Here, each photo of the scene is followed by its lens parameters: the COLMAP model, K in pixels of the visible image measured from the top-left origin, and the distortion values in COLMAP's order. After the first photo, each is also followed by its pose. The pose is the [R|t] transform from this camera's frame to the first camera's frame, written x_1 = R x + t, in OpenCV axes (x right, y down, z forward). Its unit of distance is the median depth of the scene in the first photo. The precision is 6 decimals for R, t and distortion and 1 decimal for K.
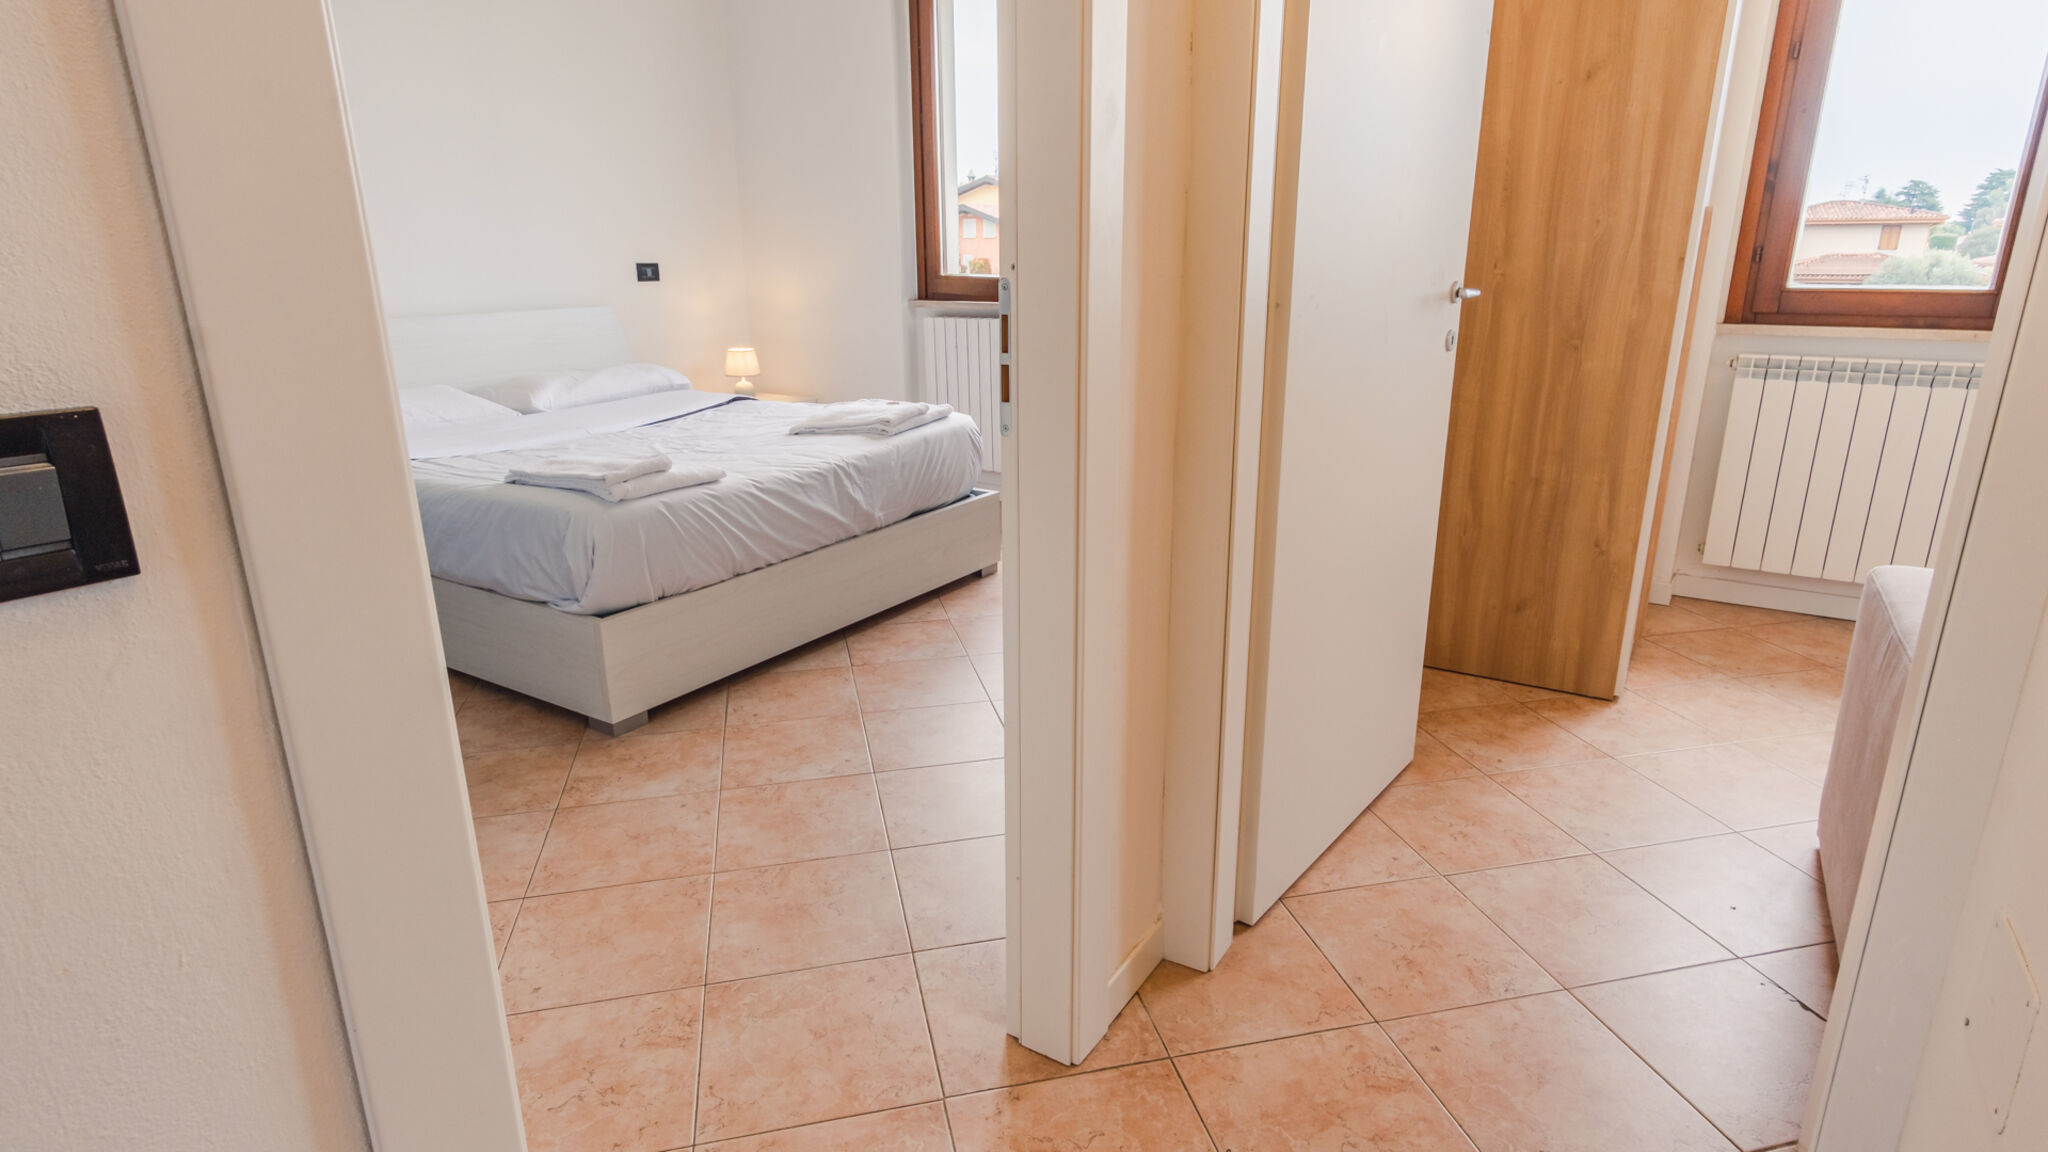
lens RADIAL K [[1082.5, 0, 1028.5], [0, 1082.5, 569.7], [0, 0, 1]] dist [0.006182, 0.002604]
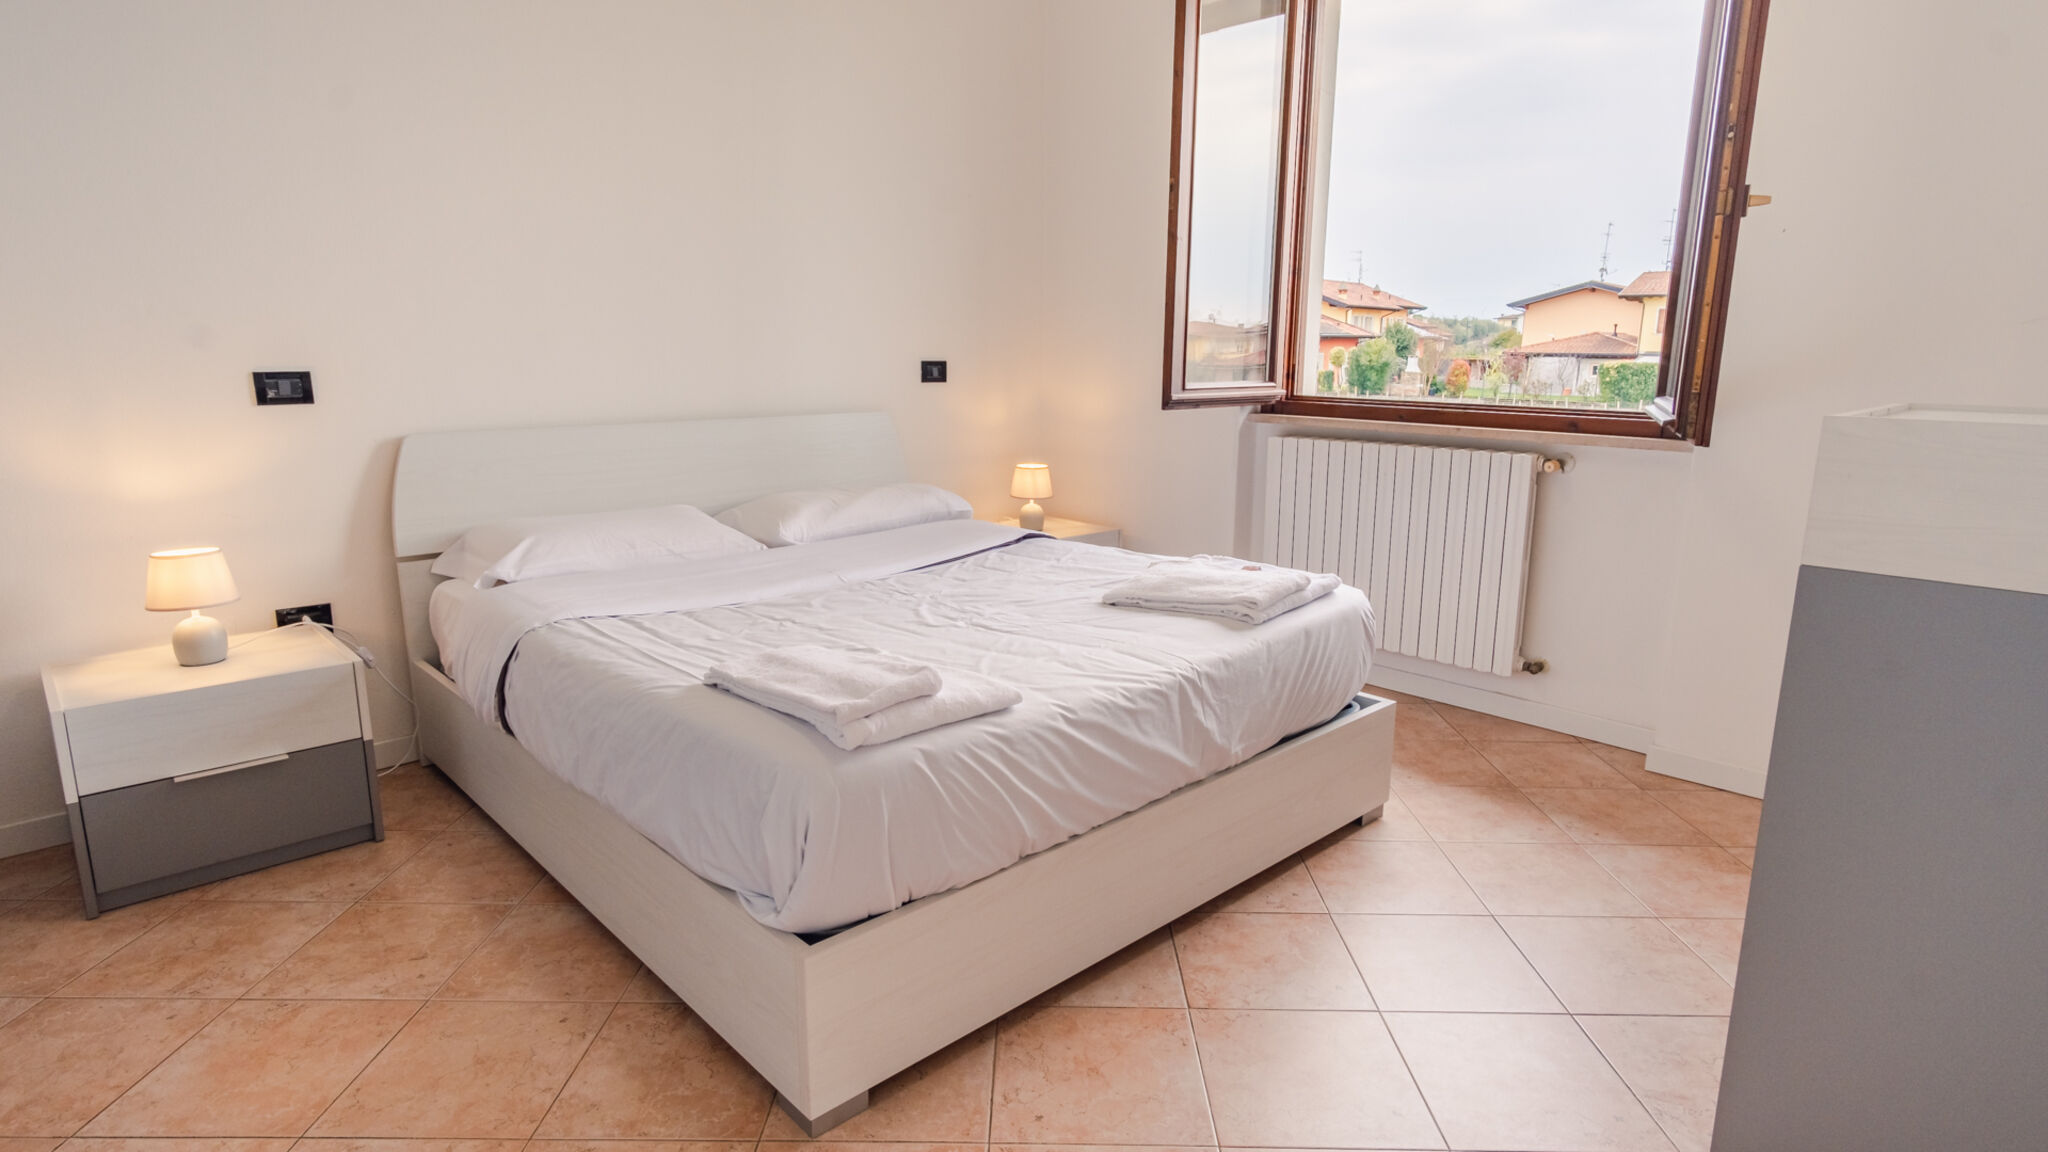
lens RADIAL K [[1082.5, 0, 1028.5], [0, 1082.5, 569.7], [0, 0, 1]] dist [0.006182, 0.002604]
pose [[0.970820, 0.062169, -0.231610, -0.120000], [-0.081461, 0.993875, -0.074675, -0.103467], [0.225549, 0.091363, 0.969938, 0.341954]]
